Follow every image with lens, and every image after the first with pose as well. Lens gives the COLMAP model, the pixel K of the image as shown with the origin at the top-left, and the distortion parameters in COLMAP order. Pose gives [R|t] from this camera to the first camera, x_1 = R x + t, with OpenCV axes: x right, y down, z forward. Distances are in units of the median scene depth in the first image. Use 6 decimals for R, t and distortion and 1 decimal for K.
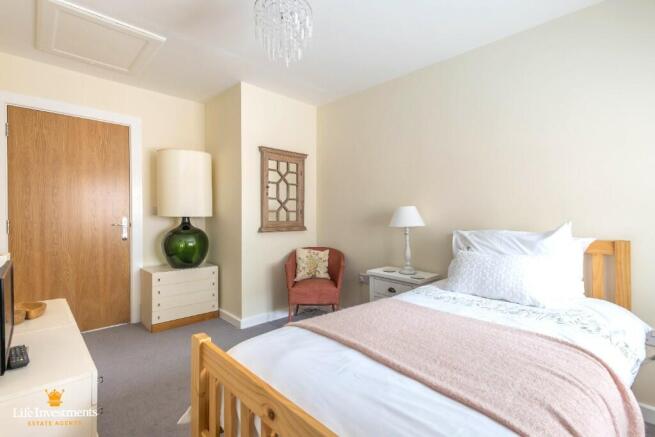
lens RADIAL K [[308.5, 0, 326.3], [0, 308.5, 214.8], [0, 0, 1]] dist [0.000335, -0.000639]
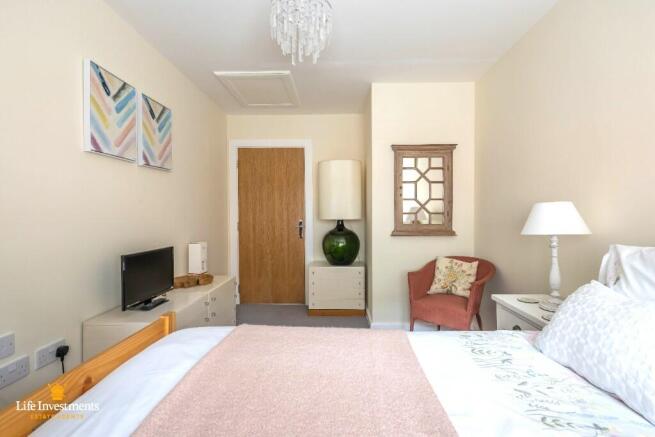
lens RADIAL K [[308.5, 0, 327.5], [0, 308.5, 221.5], [0, 0, 1]] dist [0.000335, -0.000639]
pose [[0.692423, 0.002171, -0.721488, 0.319885], [0.006624, 0.999934, 0.009366, 0.002192], [0.721461, -0.011264, 0.692363, 0.193048]]
